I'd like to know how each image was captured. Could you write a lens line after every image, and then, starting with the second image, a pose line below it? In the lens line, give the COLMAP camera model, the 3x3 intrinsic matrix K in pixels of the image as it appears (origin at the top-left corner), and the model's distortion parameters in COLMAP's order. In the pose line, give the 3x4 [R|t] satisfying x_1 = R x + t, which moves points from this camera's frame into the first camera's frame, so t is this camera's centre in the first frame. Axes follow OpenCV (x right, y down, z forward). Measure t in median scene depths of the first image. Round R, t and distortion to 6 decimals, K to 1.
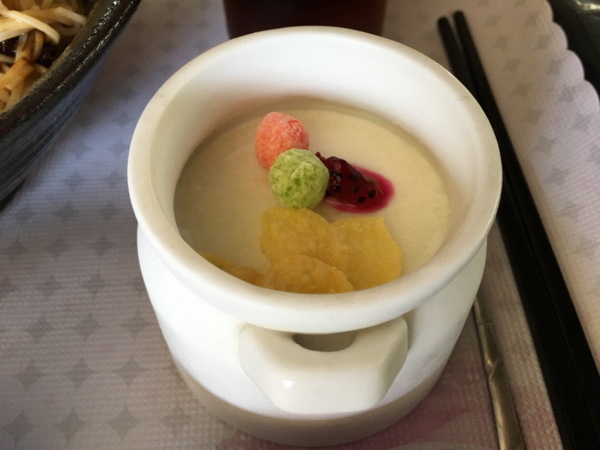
lens RADIAL K [[507.9, 0, 300.0], [0, 507.9, 225.0], [0, 0, 1]] dist [0.066082, -0.080933]
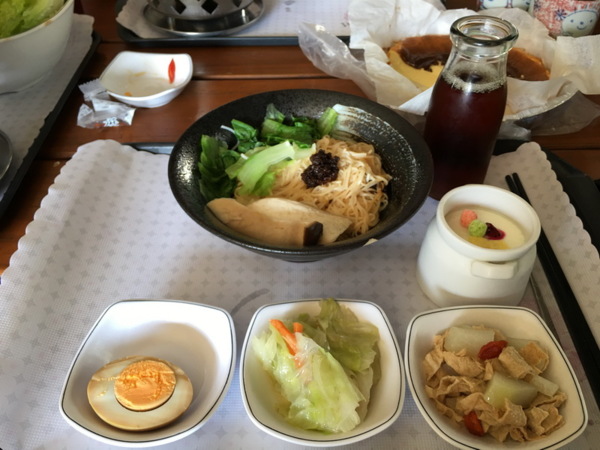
lens RADIAL K [[507.9, 0, 300.0], [0, 507.9, 225.0], [0, 0, 1]] dist [0.066082, -0.080933]
pose [[0.998153, 0.038816, -0.046729, -0.853140], [-0.047835, 0.976366, -0.210766, 0.548658], [0.037443, 0.212612, 0.976419, -1.964218]]
